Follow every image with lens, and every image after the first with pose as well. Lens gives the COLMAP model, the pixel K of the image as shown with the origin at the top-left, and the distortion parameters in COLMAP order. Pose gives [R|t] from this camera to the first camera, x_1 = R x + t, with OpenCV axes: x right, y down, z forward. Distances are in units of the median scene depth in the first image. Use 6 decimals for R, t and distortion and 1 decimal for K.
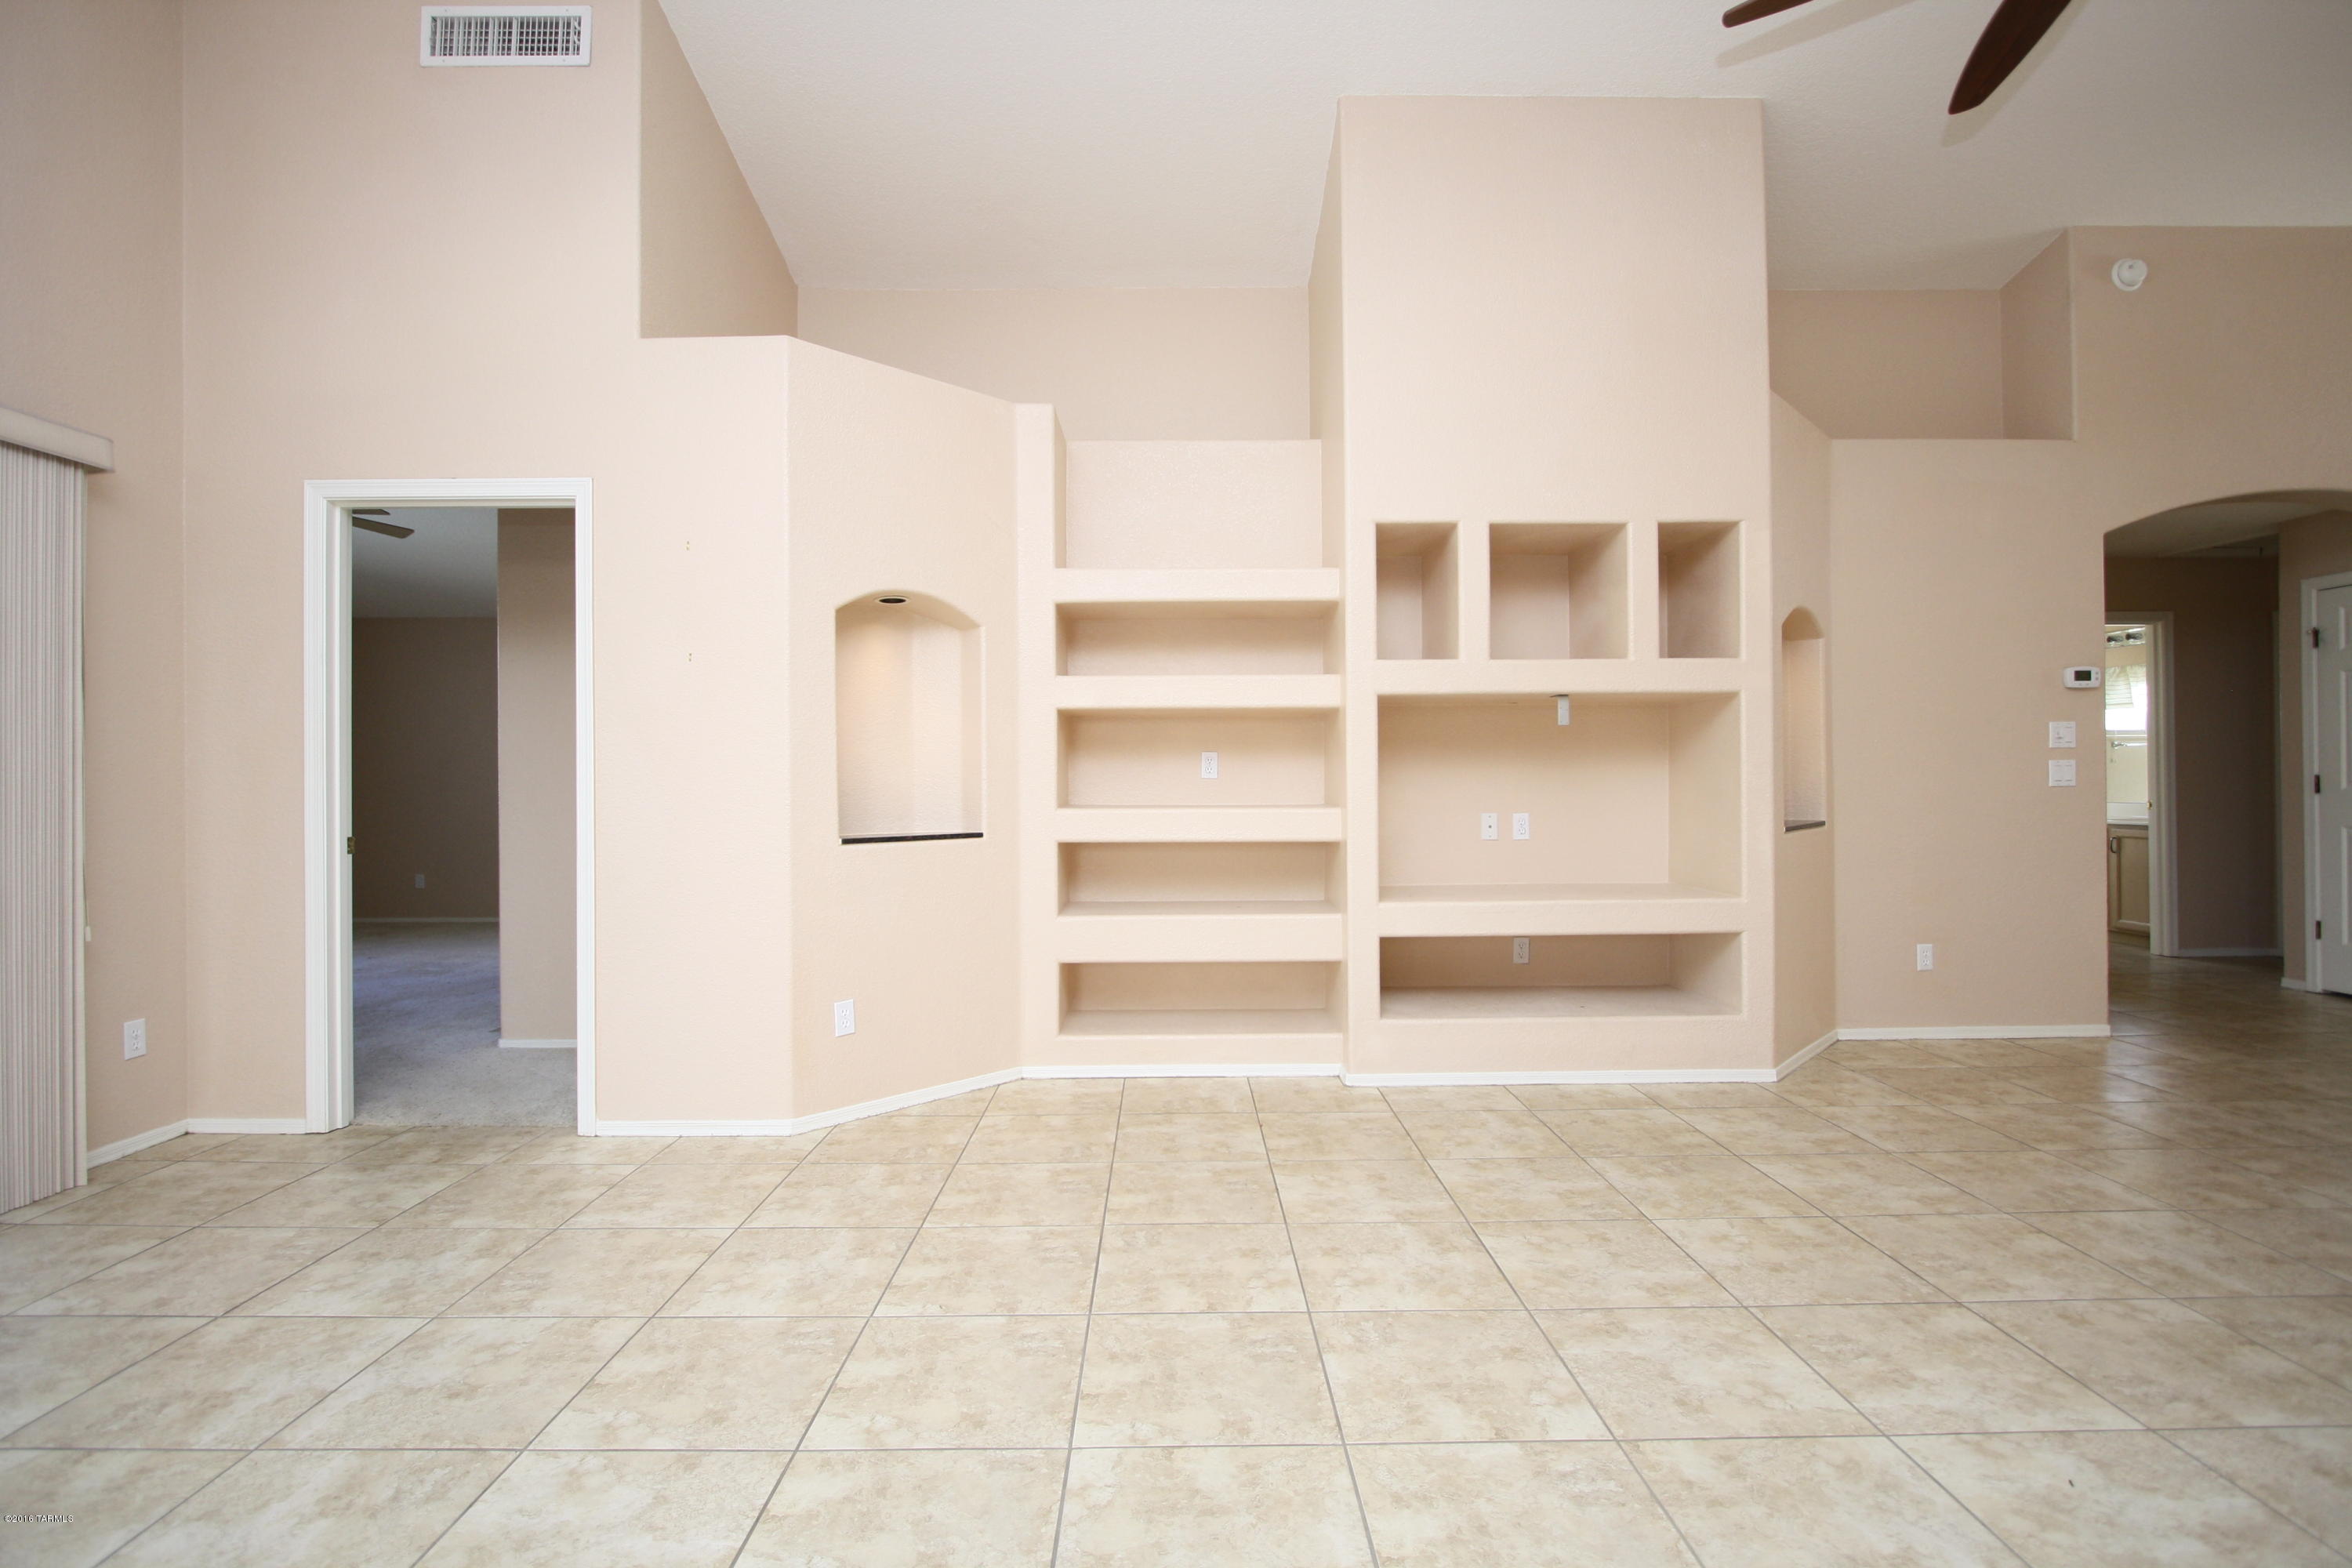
lens RADIAL K [[1100.6, 0, 1181.6], [0, 1100.6, 778.8], [0, 0, 1]] dist [-0.018985, 0.000843]
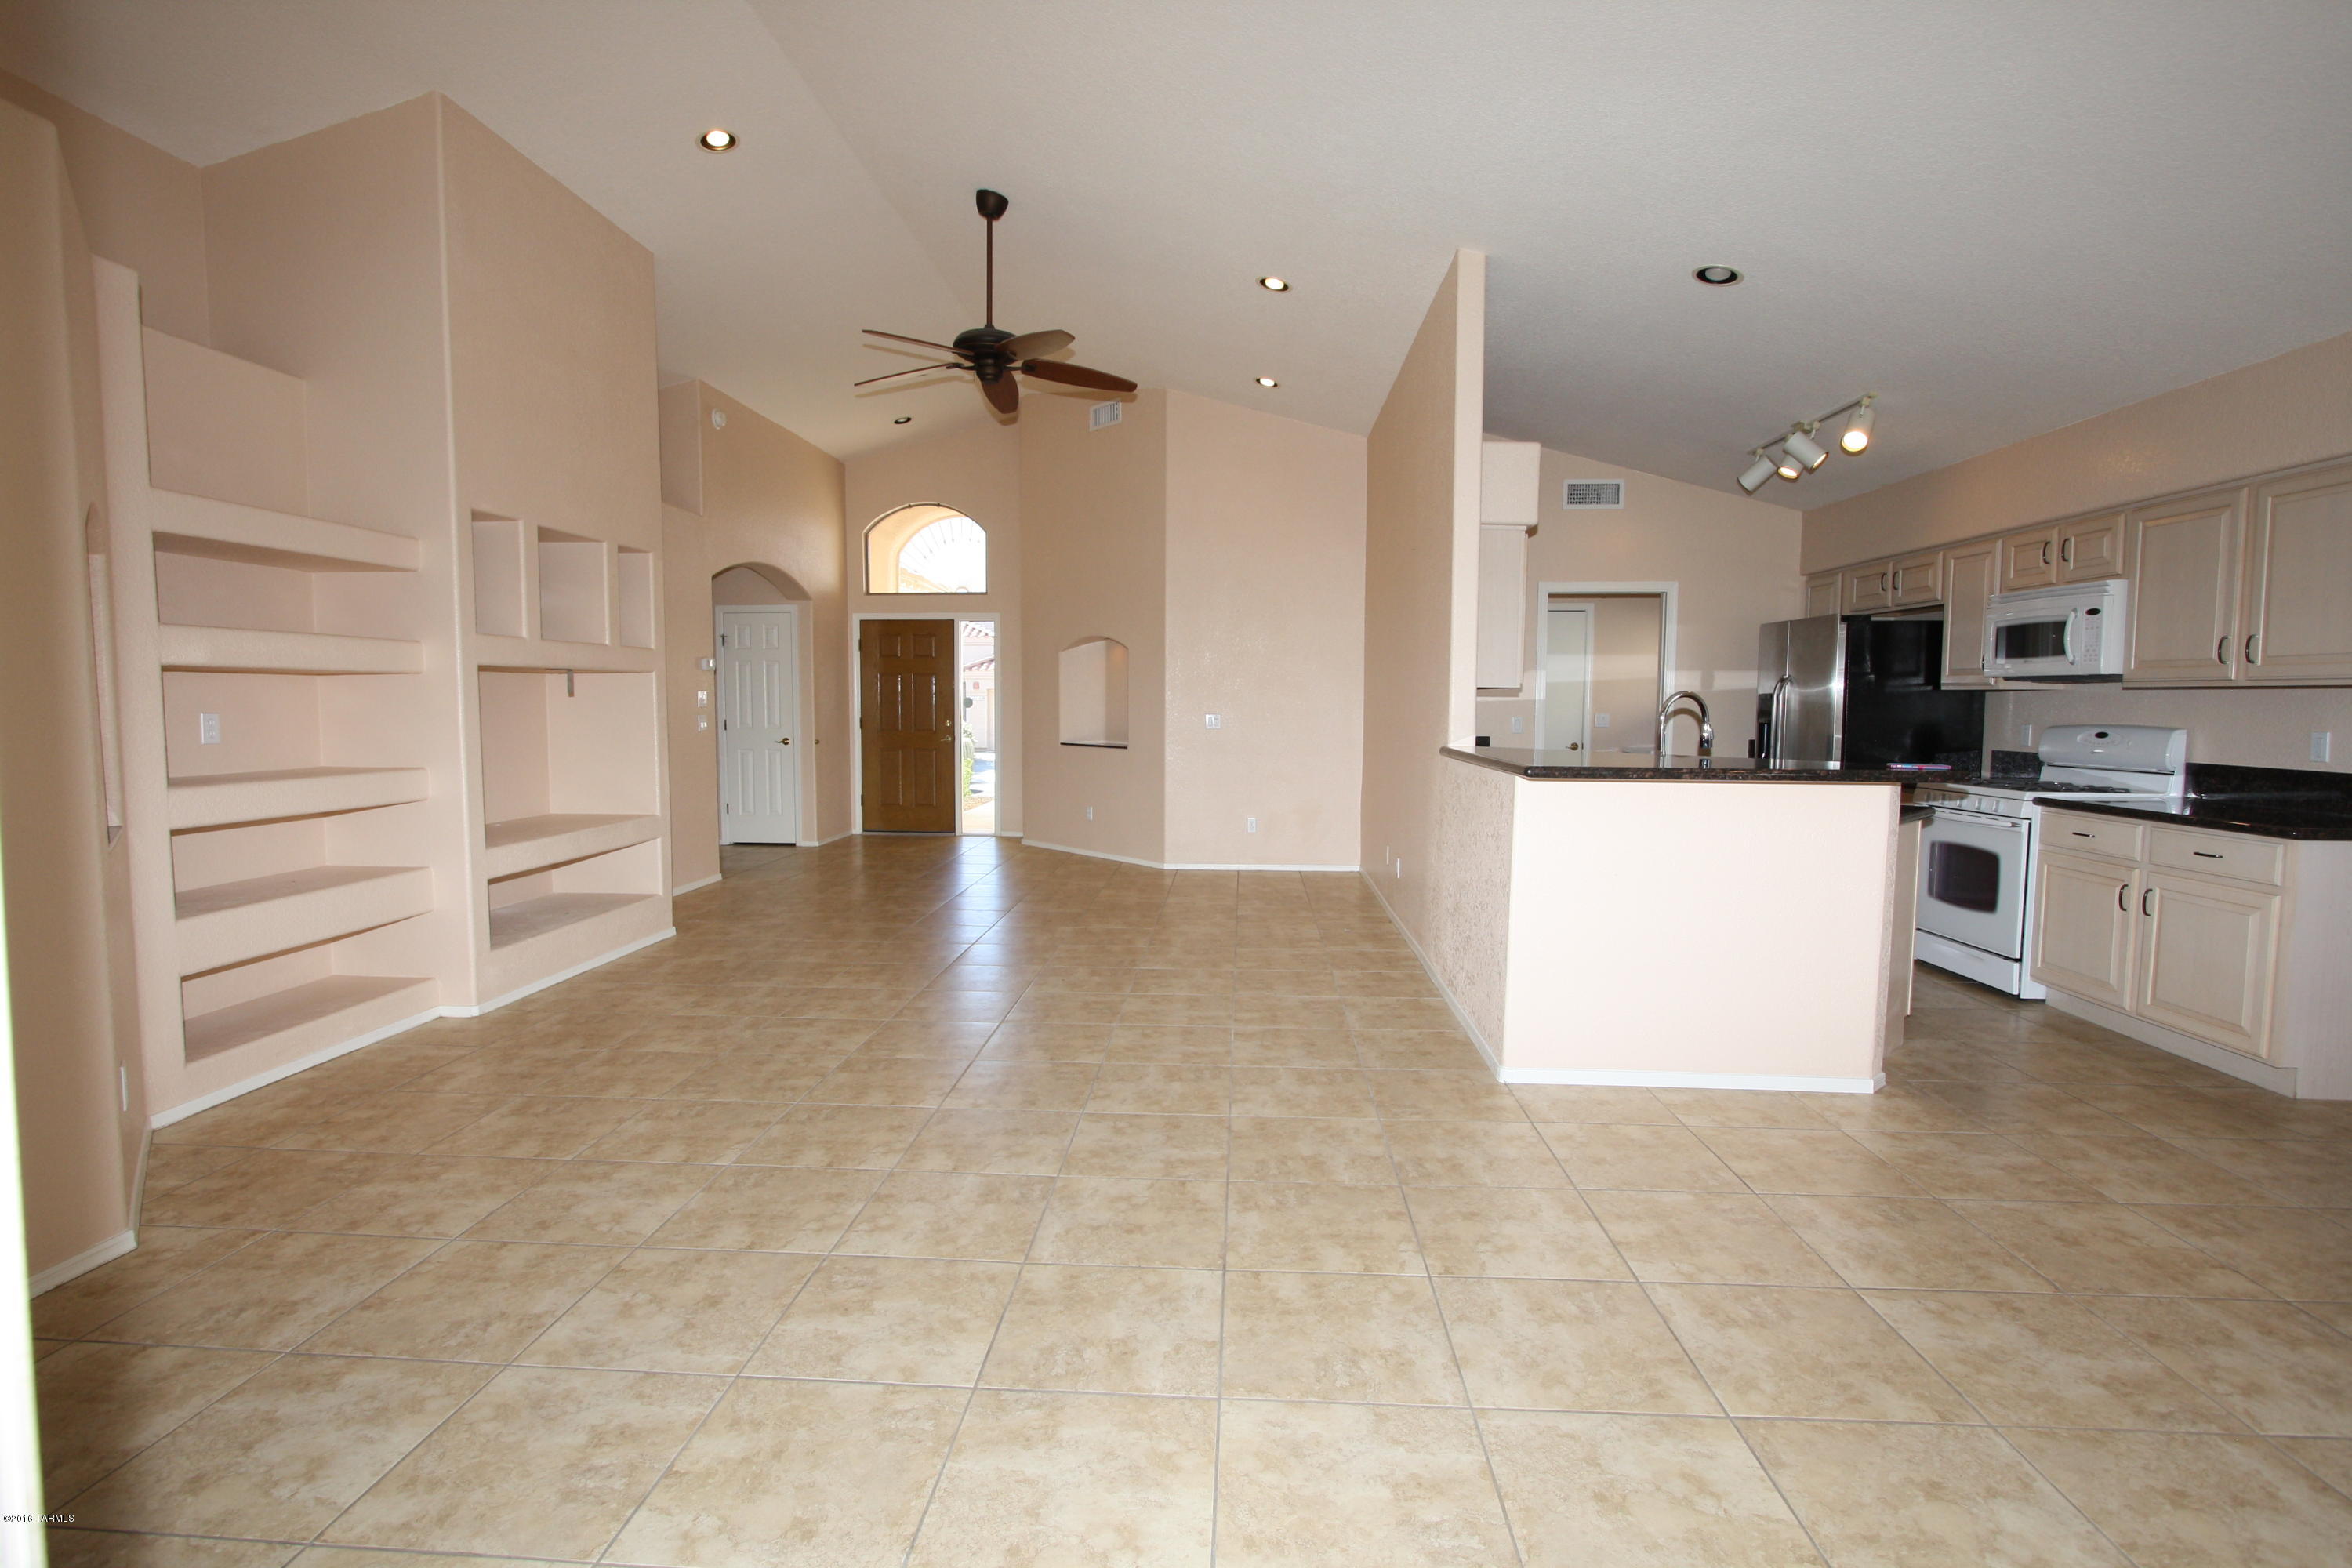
lens RADIAL K [[1100.6, 0, 1166.3], [0, 1100.6, 775.8], [0, 0, 1]] dist [-0.018985, 0.000843]
pose [[0.078232, -0.064606, 0.994840, -1.504675], [-0.000833, 0.997893, 0.064870, -0.064642], [-0.996935, -0.005903, 0.078013, 0.364151]]
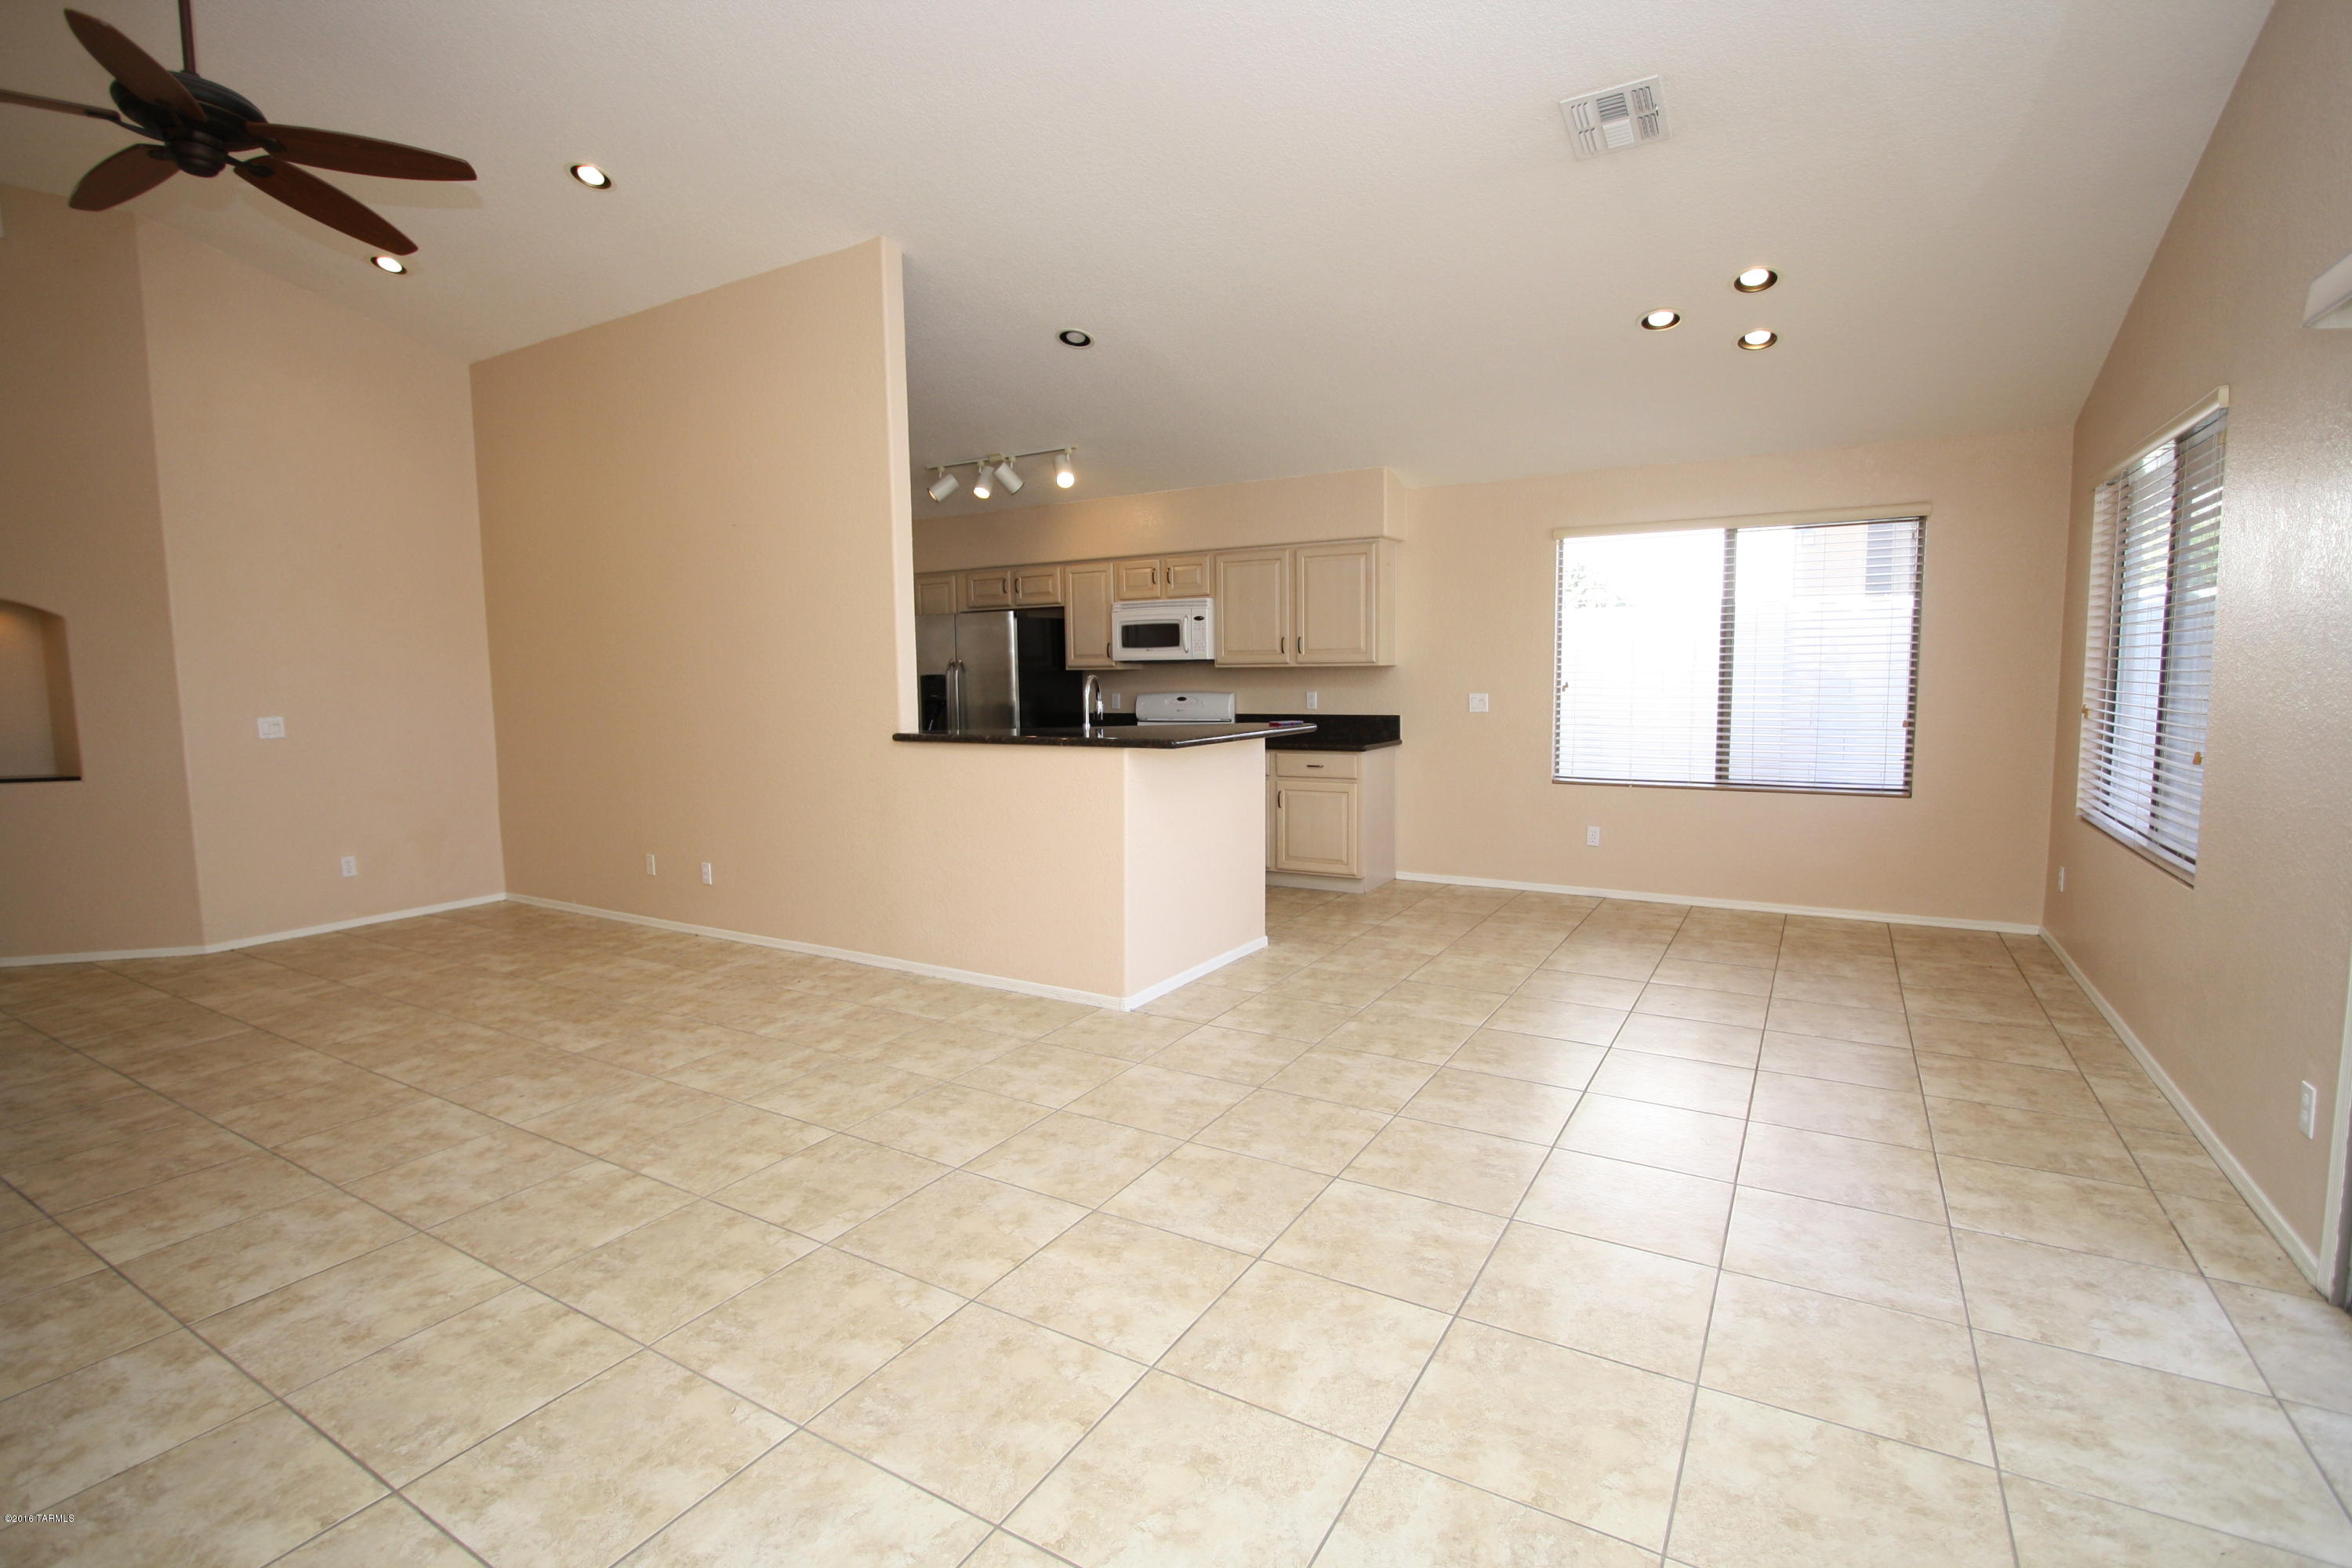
lens RADIAL K [[1100.6, 0, 1178.6], [0, 1100.6, 782.7], [0, 0, 1]] dist [-0.018985, 0.000843]
pose [[-0.853882, -0.035960, 0.519224, -0.950264], [0.020036, 0.994600, 0.101832, -0.093525], [-0.520082, 0.097355, -0.848550, 1.498978]]
